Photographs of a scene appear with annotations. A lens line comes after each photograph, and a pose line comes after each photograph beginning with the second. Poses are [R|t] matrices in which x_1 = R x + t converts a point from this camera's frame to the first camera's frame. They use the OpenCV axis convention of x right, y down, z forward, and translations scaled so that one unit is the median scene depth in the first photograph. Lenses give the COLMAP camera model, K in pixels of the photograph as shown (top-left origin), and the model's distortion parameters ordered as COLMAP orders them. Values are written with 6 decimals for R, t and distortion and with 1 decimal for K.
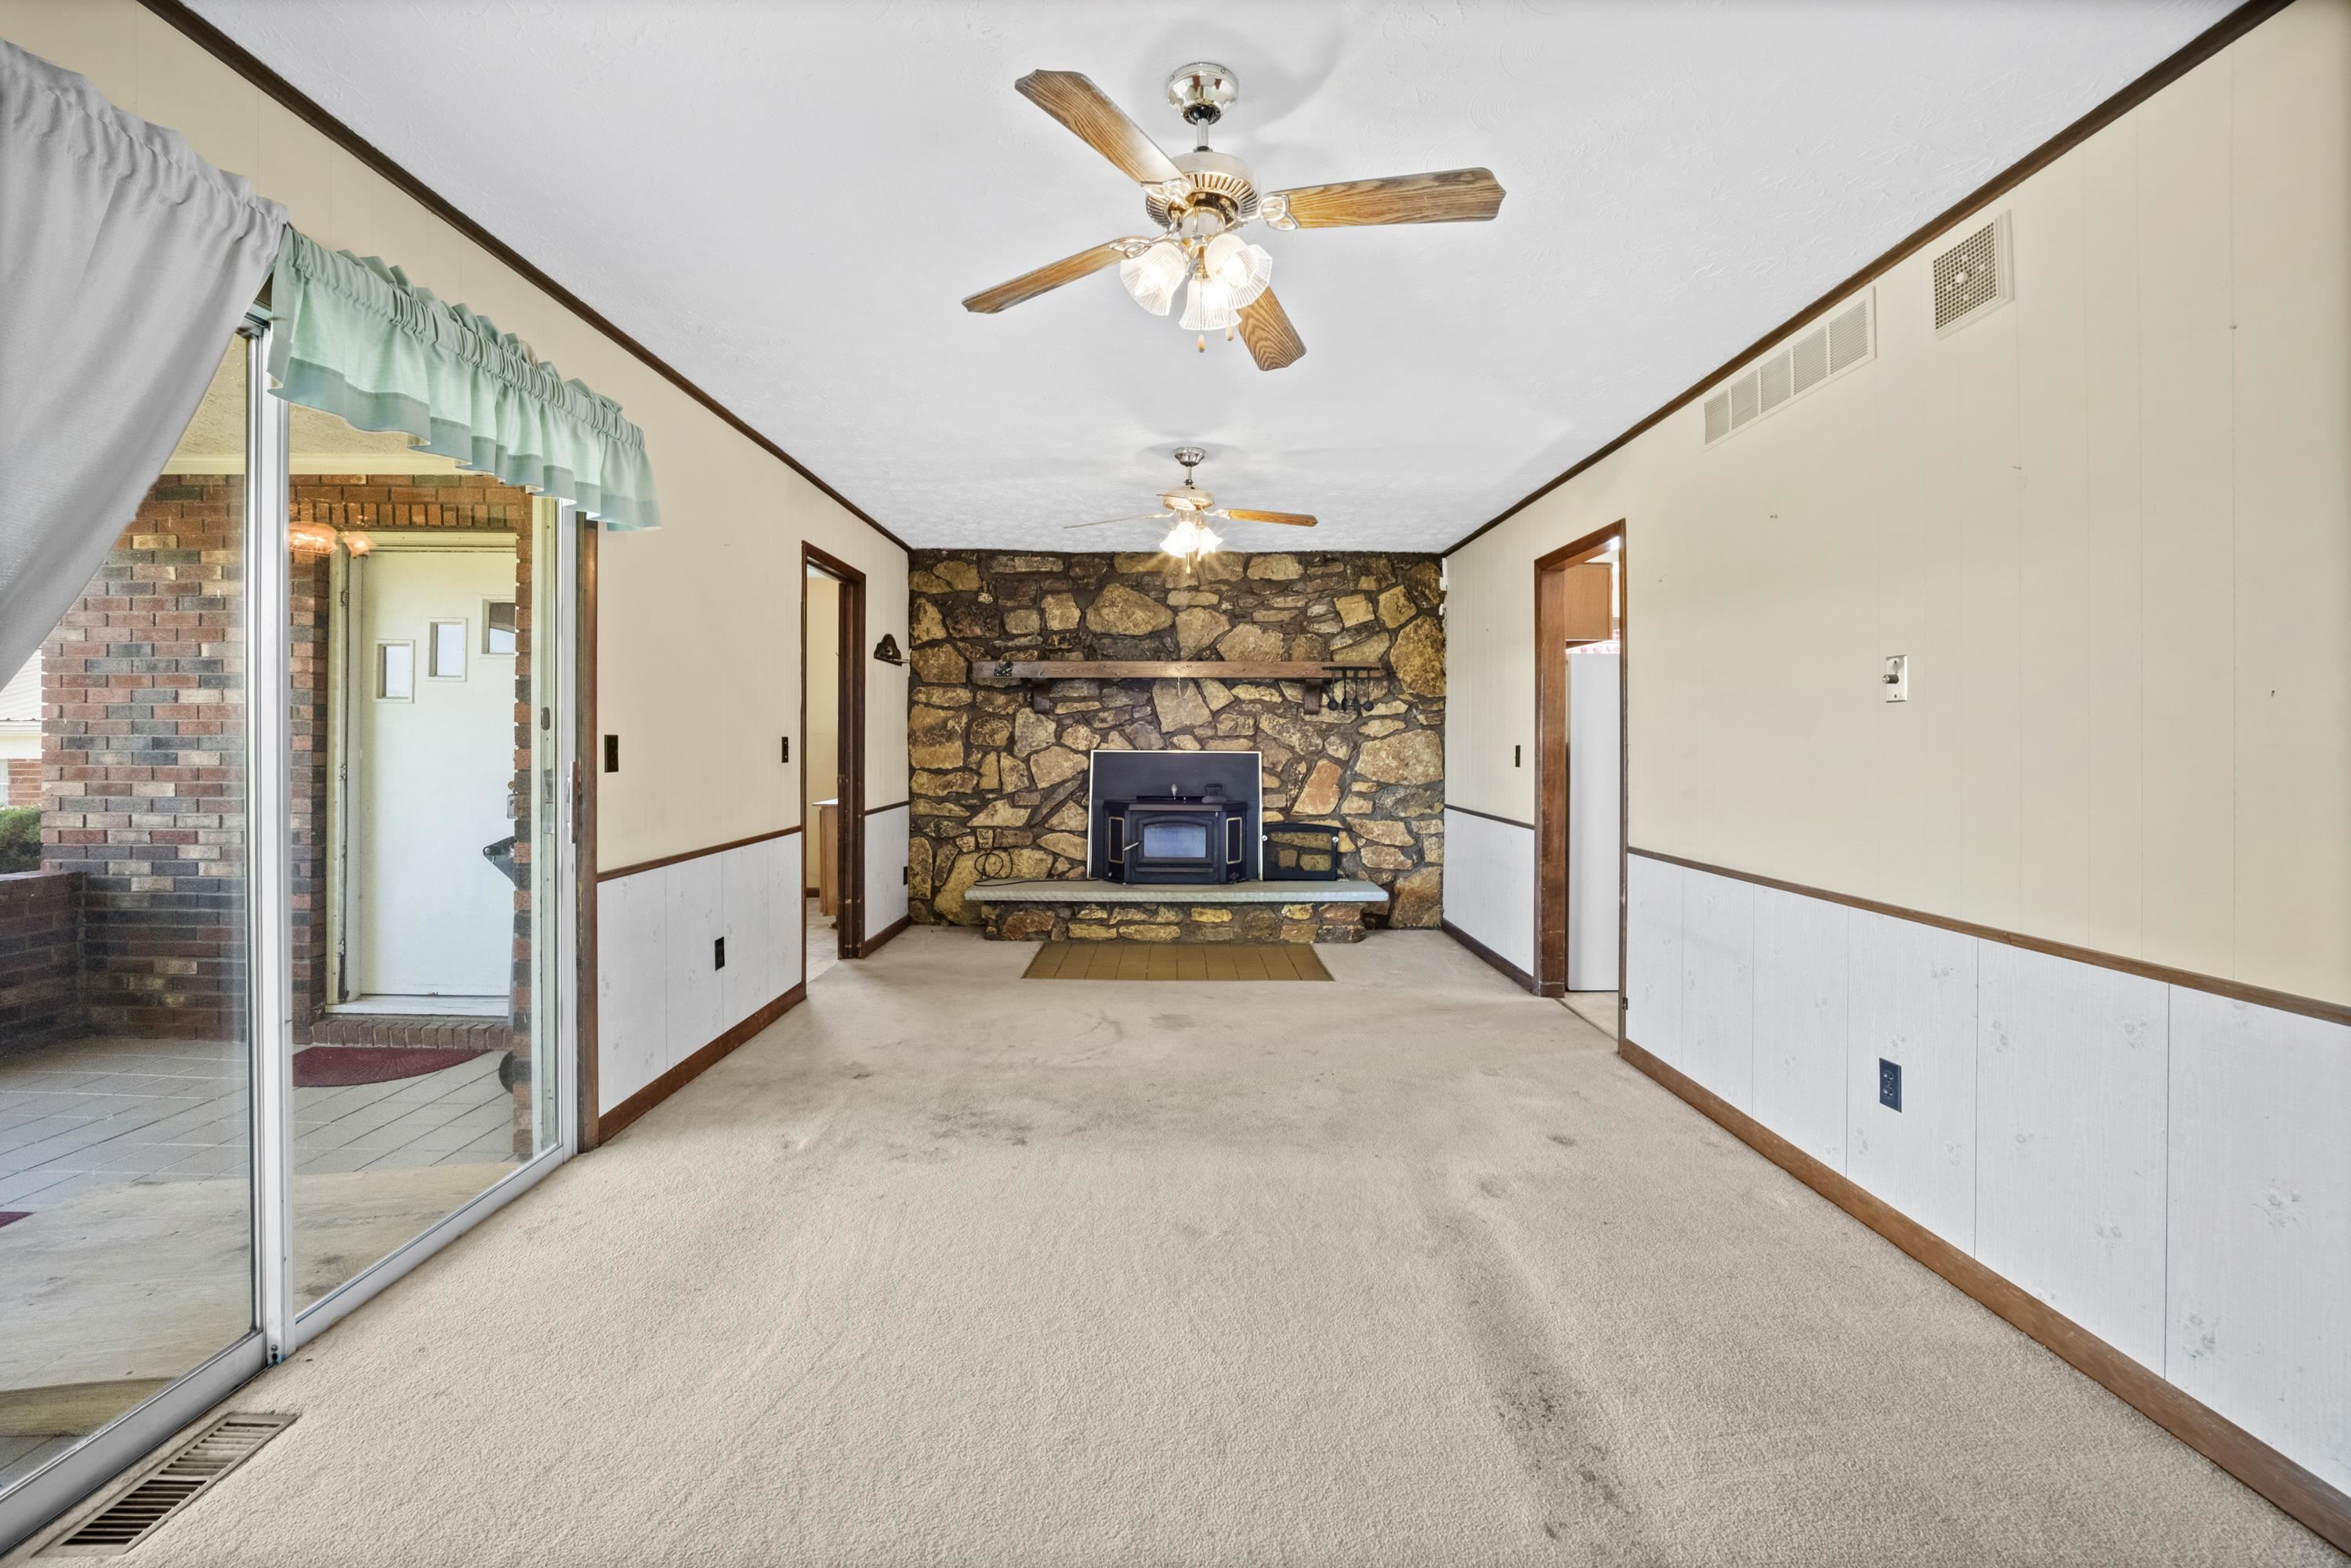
lens RADIAL K [[956.6, 0, 1181.7], [0, 956.6, 744.0], [0, 0, 1]] dist [-0.019307, 0.003042]
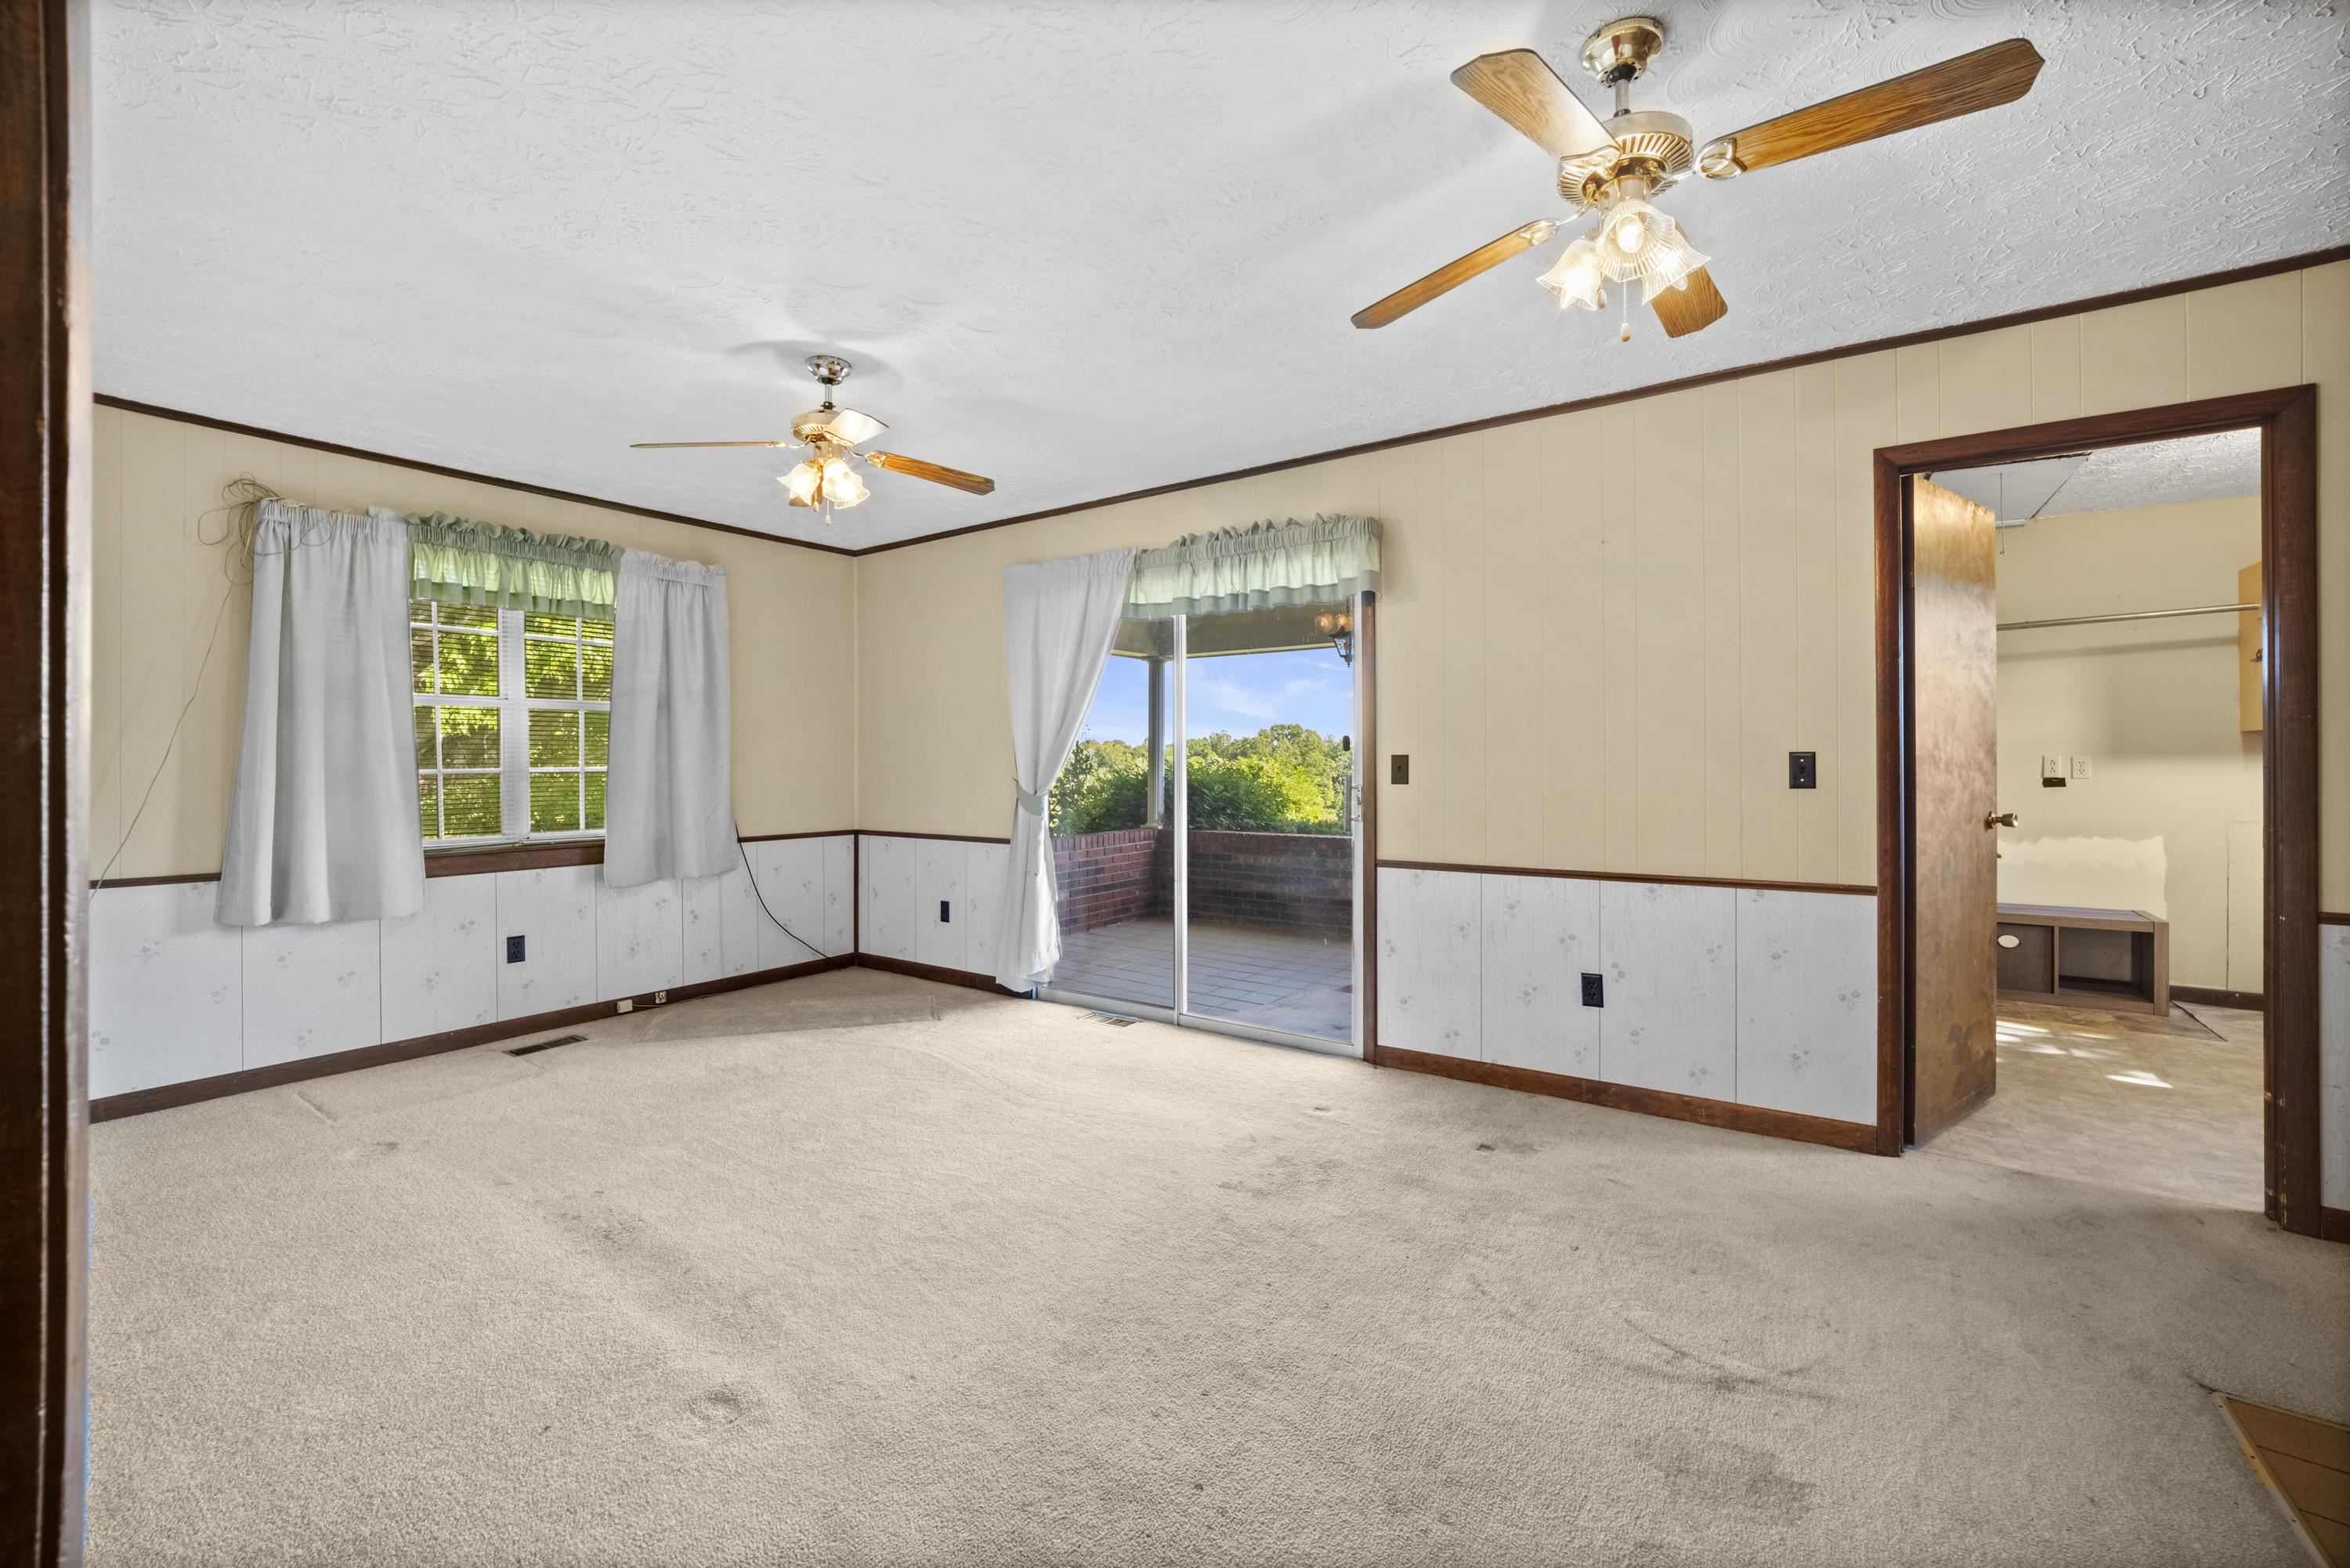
lens RADIAL K [[956.2, 0, 1163.6], [0, 956.2, 765.1], [0, 0, 1]] dist [-0.019307, 0.003042]
pose [[-0.587088, -0.001260, -0.809522, 0.288948], [-0.002836, 0.999996, 0.000500, 0.001681], [0.809518, 0.002589, -0.587089, 0.691470]]
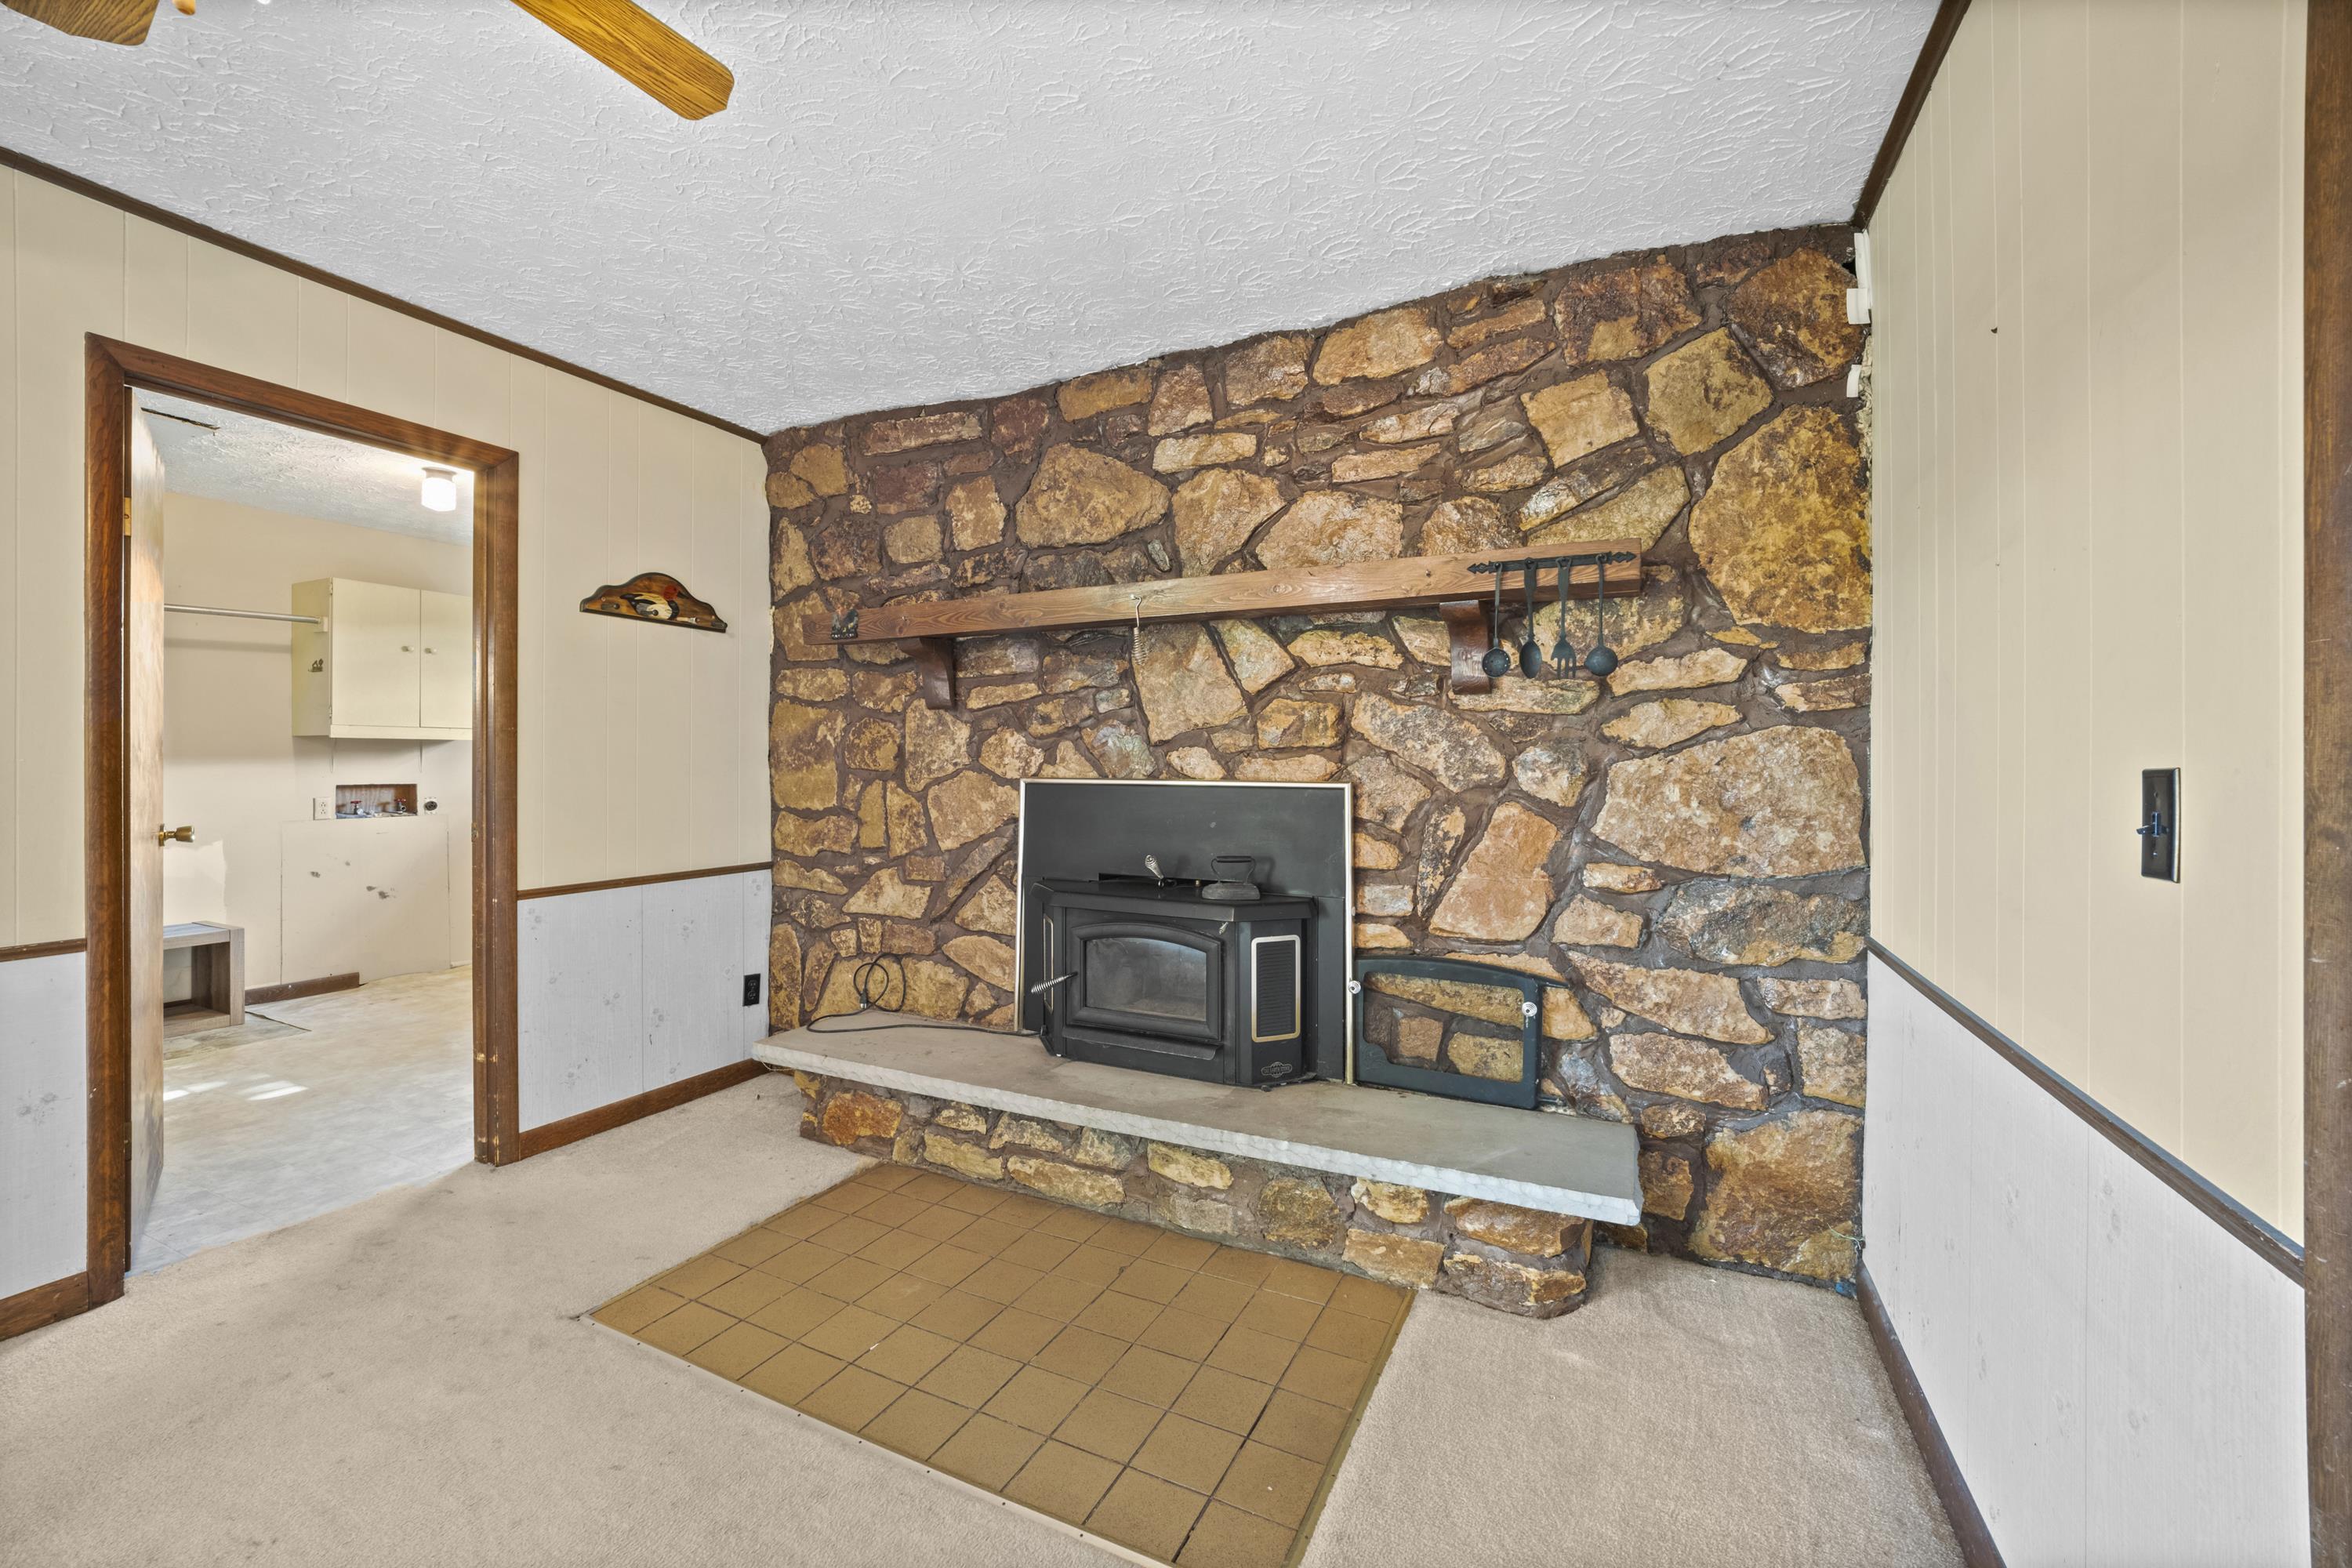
lens RADIAL K [[957.1, 0, 1179.1], [0, 957.1, 763.3], [0, 0, 1]] dist [-0.019307, 0.003042]
pose [[0.894959, -0.002182, -0.446143, 0.205735], [0.001158, 0.999996, -0.002569, -0.000211], [0.446147, 0.001783, 0.894958, 0.582136]]
